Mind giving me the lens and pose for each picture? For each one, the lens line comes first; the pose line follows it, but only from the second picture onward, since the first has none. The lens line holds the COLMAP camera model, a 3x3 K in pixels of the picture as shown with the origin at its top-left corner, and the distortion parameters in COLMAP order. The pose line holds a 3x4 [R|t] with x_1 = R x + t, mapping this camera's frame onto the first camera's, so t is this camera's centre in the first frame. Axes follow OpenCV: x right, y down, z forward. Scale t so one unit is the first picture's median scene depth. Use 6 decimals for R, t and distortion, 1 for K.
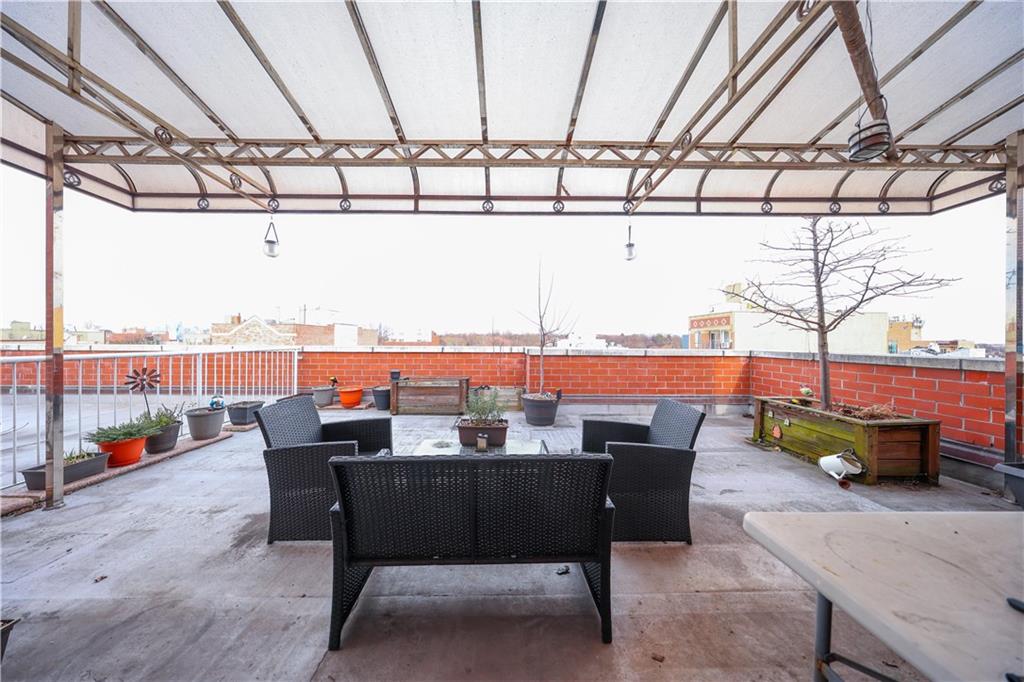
lens RADIAL K [[302.0, 0, 512.0], [0, 302.0, 341.0], [0, 0, 1]] dist [0.000041, -0.000016]
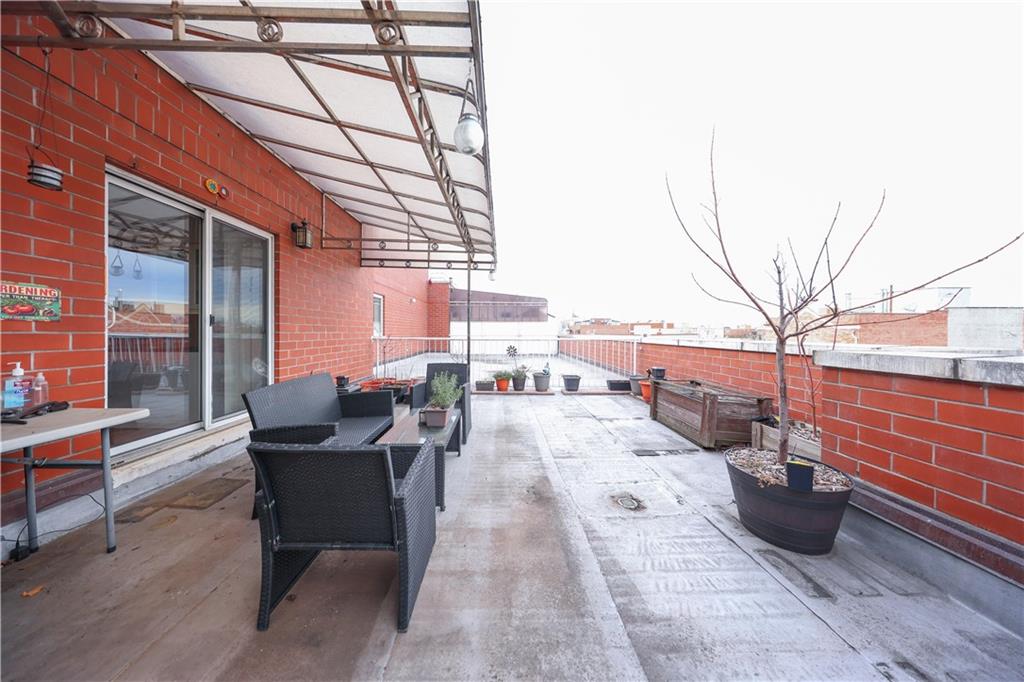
lens RADIAL K [[300.1, 0, 498.9], [0, 300.1, 331.5], [0, 0, 1]] dist [-0.000315, -0.000021]
pose [[-0.017540, -0.007939, -0.999815, 0.402152], [-0.005108, 0.999956, -0.007850, 0.006410], [0.999833, 0.004970, -0.017580, 0.505338]]
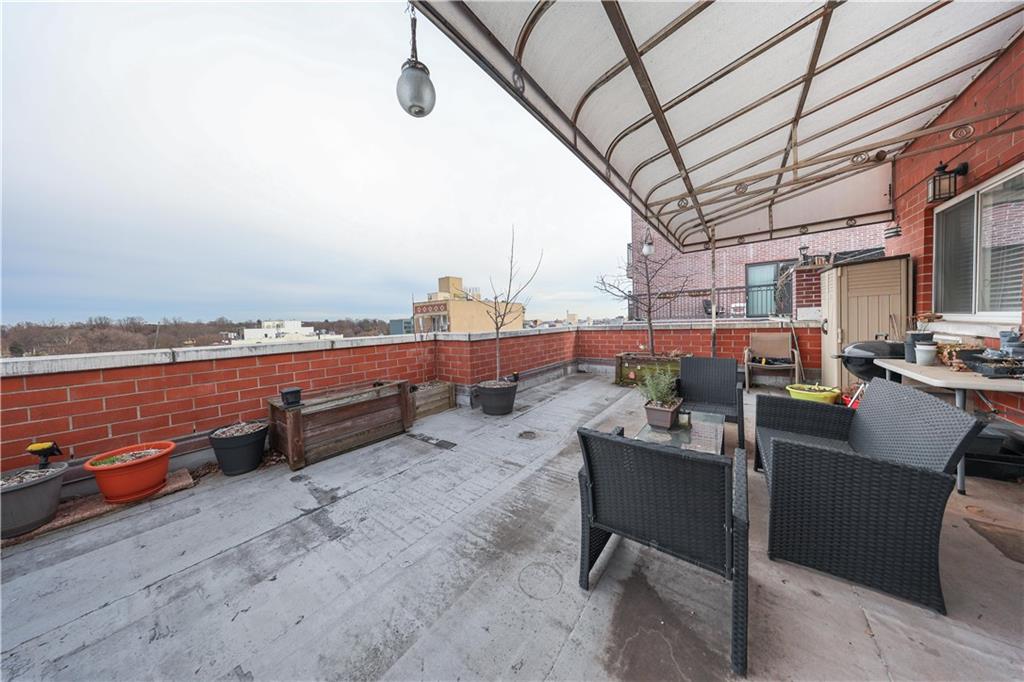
lens RADIAL K [[300.1, 0, 498.9], [0, 300.1, 331.5], [0, 0, 1]] dist [-0.000315, -0.000021]
pose [[0.635437, -0.050777, 0.770481, -0.492784], [0.038328, 0.998680, 0.034205, -0.007887], [-0.771201, 0.007796, 0.636544, 0.324320]]
